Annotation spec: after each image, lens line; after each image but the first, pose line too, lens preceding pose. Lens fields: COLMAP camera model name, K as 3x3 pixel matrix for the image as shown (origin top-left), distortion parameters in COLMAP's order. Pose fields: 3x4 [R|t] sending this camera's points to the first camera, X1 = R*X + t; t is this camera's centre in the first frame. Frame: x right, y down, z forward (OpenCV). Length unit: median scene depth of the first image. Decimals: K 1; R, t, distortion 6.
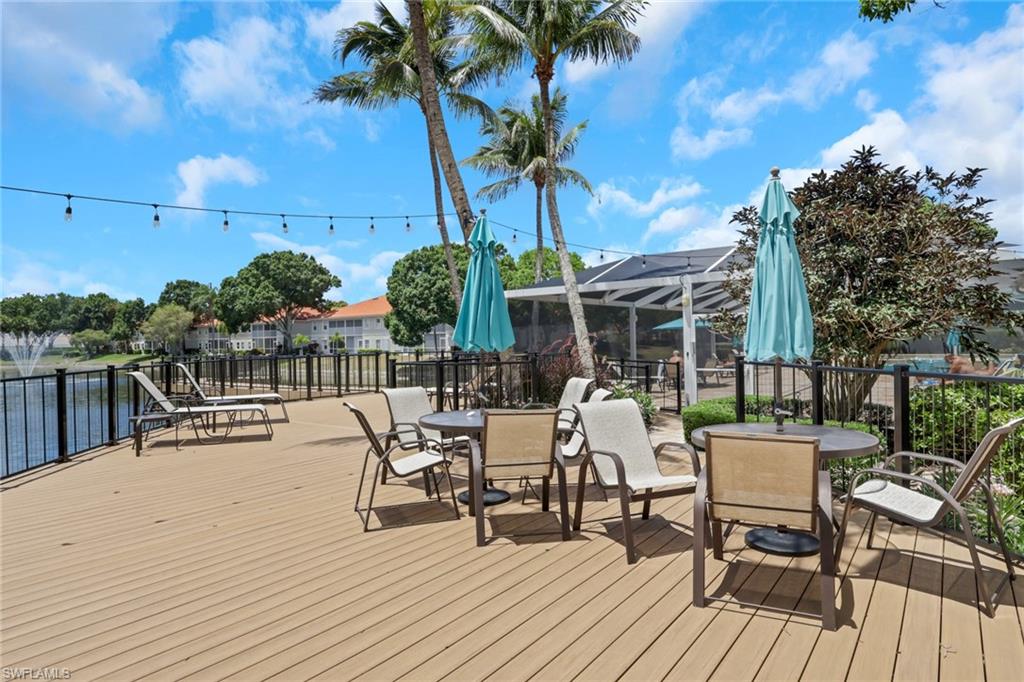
lens RADIAL K [[614.7, 0, 509.3], [0, 614.7, 342.3], [0, 0, 1]] dist [0.006359, 0.000588]
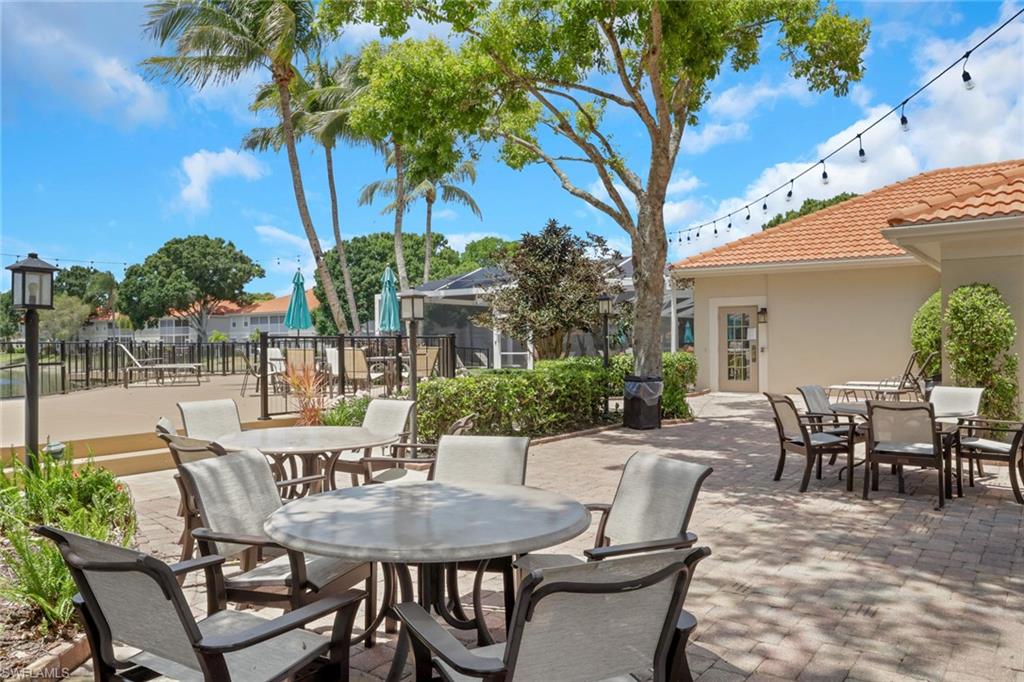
lens RADIAL K [[755.9, 0, 514.6], [0, 755.9, 340.4], [0, 0, 1]] dist [-0.007582, -0.002683]
pose [[0.998741, 0.011589, 0.048812, 0.032030], [-0.011216, 0.999906, -0.007894, 0.003637], [-0.048899, 0.007337, 0.998777, -0.096082]]
